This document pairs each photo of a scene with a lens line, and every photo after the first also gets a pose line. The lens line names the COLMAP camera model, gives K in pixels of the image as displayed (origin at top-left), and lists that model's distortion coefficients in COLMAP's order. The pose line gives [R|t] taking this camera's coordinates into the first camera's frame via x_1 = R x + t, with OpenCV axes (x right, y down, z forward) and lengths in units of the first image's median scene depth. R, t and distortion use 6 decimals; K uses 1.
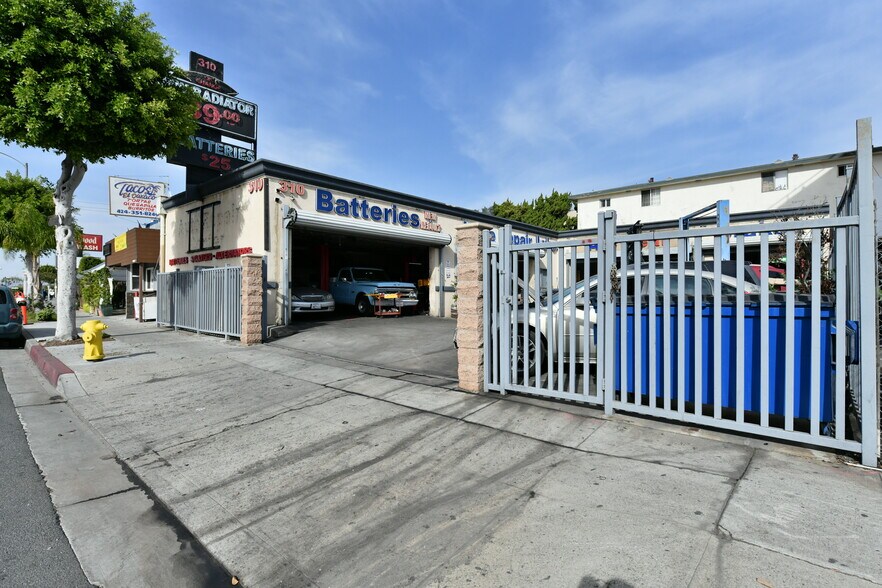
lens RADIAL K [[437.0, 0, 440.5], [0, 437.0, 296.6], [0, 0, 1]] dist [-0.004025, -0.002845]
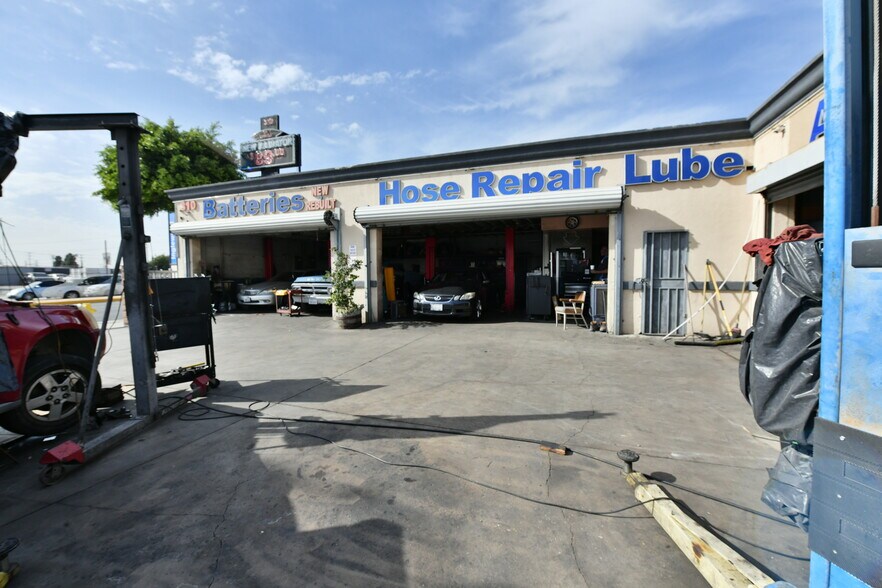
lens RADIAL K [[350.3, 0, 444.8], [0, 350.3, 291.7], [0, 0, 1]] dist [-0.019870, -0.000290]
pose [[0.370574, 0.039931, -0.927944, 0.699800], [0.003070, 0.999017, 0.044215, -0.034775], [0.928798, -0.019234, 0.370087, 1.059471]]
